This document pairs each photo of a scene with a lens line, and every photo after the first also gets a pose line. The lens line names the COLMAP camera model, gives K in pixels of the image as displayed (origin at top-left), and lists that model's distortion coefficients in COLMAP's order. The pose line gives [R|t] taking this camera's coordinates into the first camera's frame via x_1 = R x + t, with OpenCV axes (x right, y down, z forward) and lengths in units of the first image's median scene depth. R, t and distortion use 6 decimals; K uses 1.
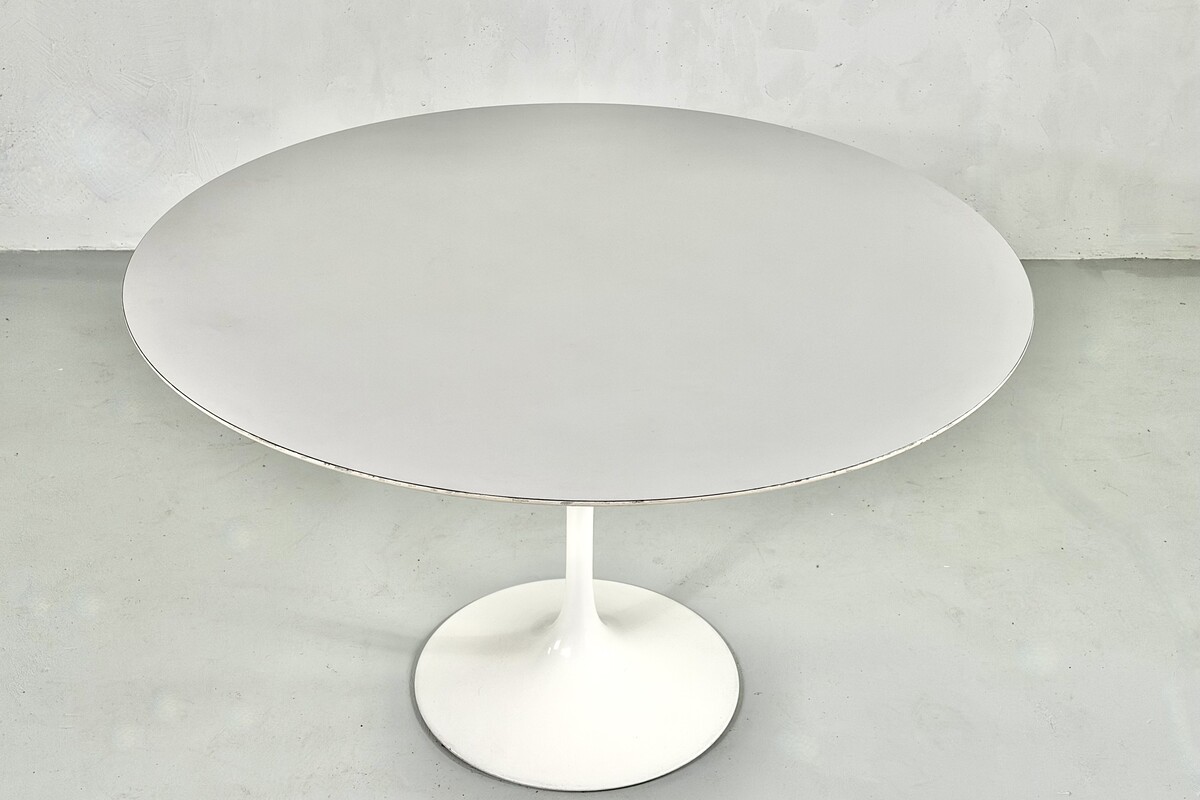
lens RADIAL K [[1625.2, 0, 593.5], [0, 1625.2, 407.3], [0, 0, 1]] dist [0.135786, -0.139448]
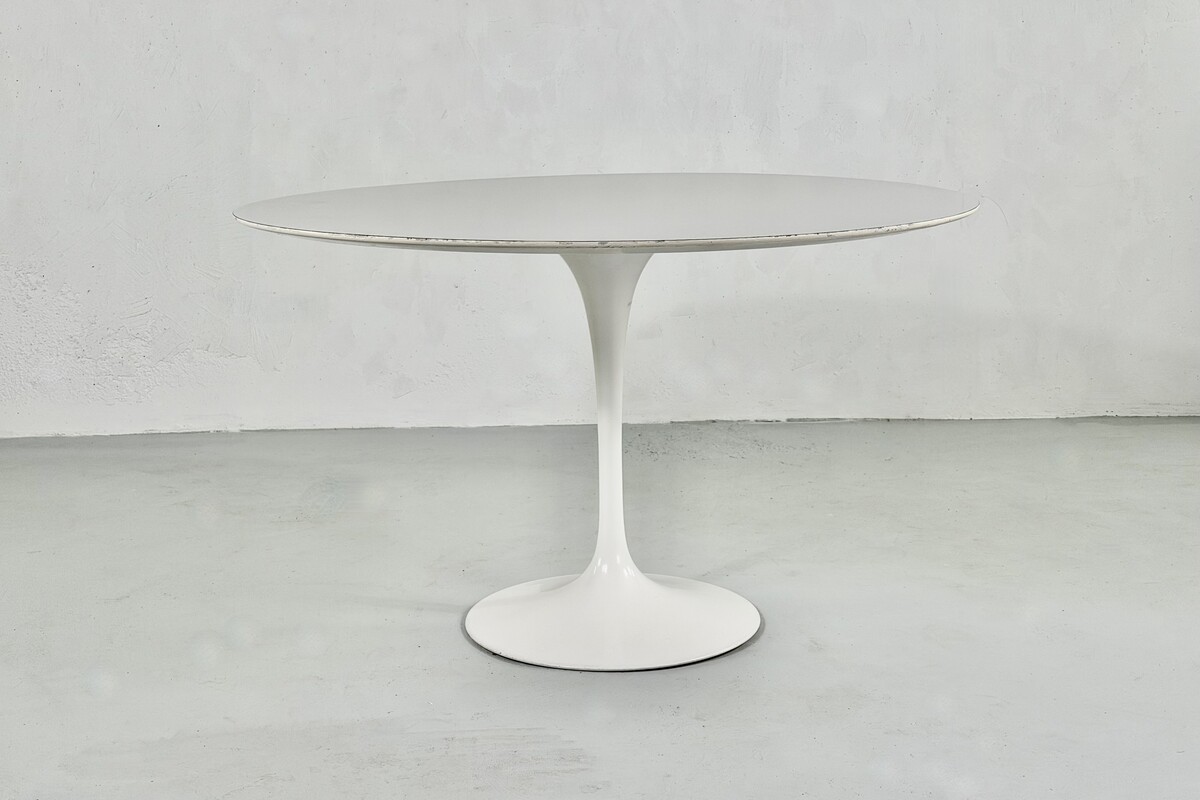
lens RADIAL K [[1672.2, 0, 579.6], [0, 1672.2, 395.6], [0, 0, 1]] dist [0.123811, -0.016737]
pose [[0.999374, -0.034719, -0.006740, -0.018119], [0.030858, 0.949098, -0.313464, 0.349381], [0.017280, 0.313060, 0.949576, -0.111402]]
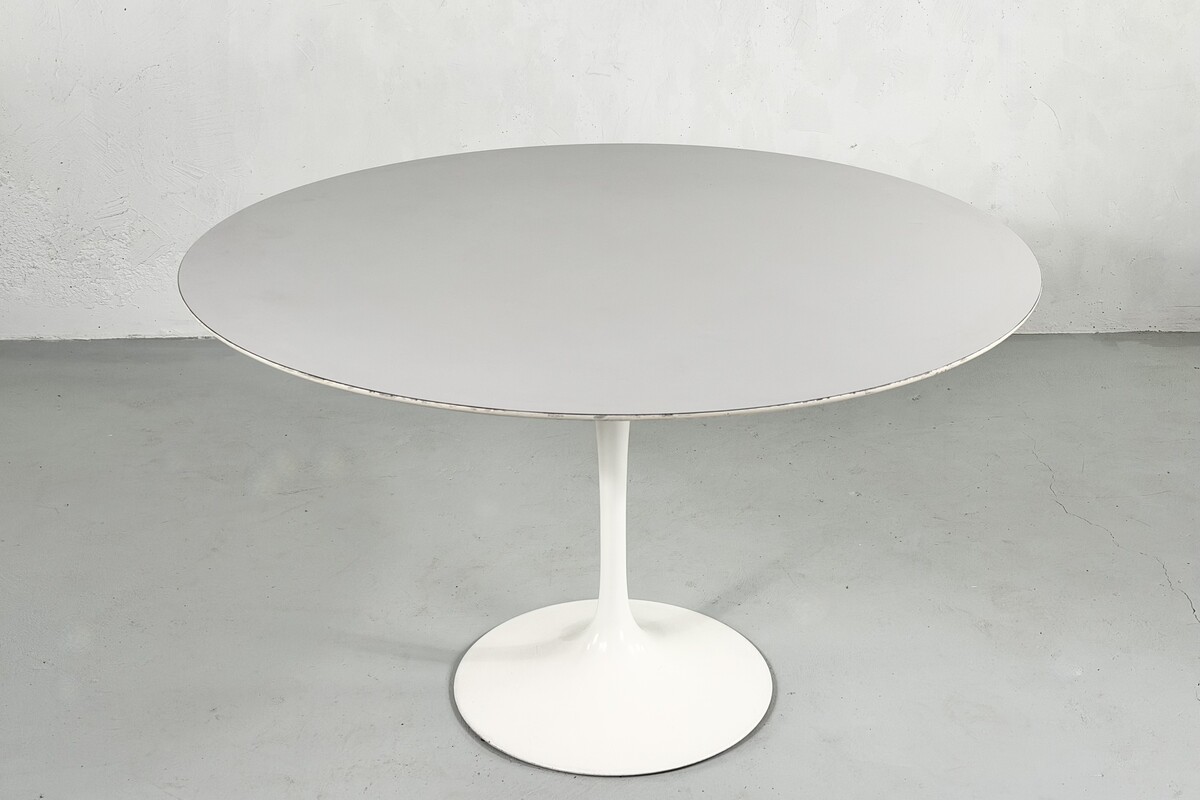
lens RADIAL K [[1618.9, 0, 608.0], [0, 1618.9, 412.0], [0, 0, 1]] dist [0.126126, -0.086177]
pose [[0.999810, -0.016732, -0.009988, -0.000278], [0.015454, 0.993055, -0.116630, 0.108840], [0.011870, 0.116454, 0.993125, -0.025047]]
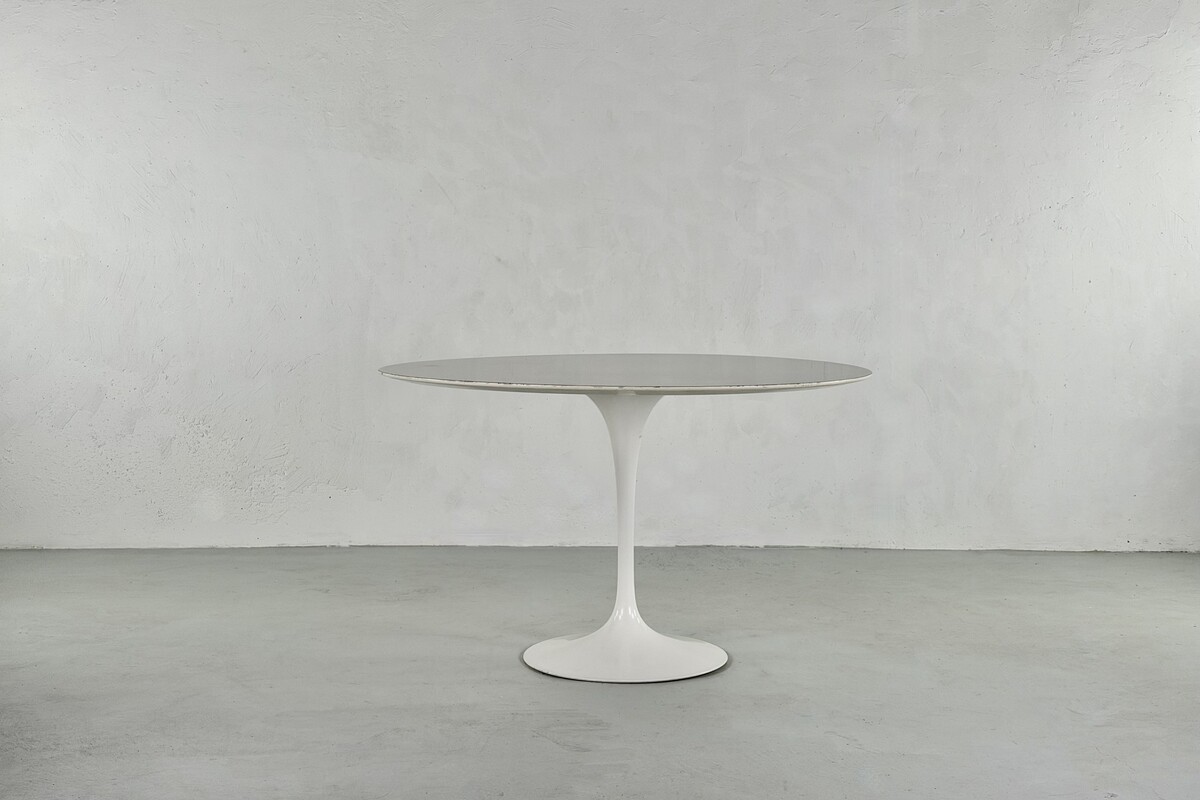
lens RADIAL K [[1554.6, 0, 600.0], [0, 1554.6, 400.0], [0, 0, 1]] dist [0.126509, -0.011817]
pose [[0.999815, -0.015690, -0.011112, -0.013141], [0.009542, 0.906663, -0.421748, 0.536860], [0.016692, 0.421564, 0.906645, -0.443355]]
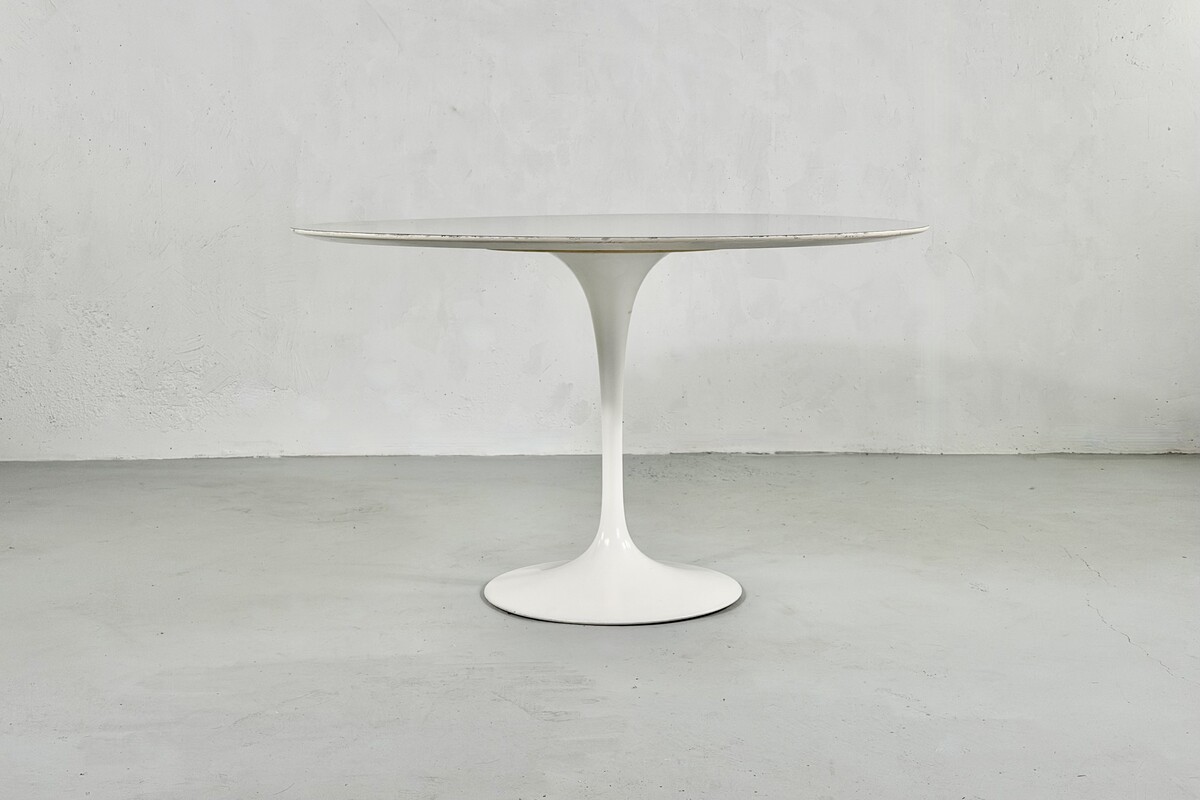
lens RADIAL K [[1625.2, 0, 593.5], [0, 1625.2, 407.3], [0, 0, 1]] dist [0.135786, -0.139448]
pose [[0.999690, -0.024515, -0.004236, -0.015206], [0.021283, 0.930906, -0.364637, 0.456662], [0.012883, 0.364434, 0.931140, -0.204119]]
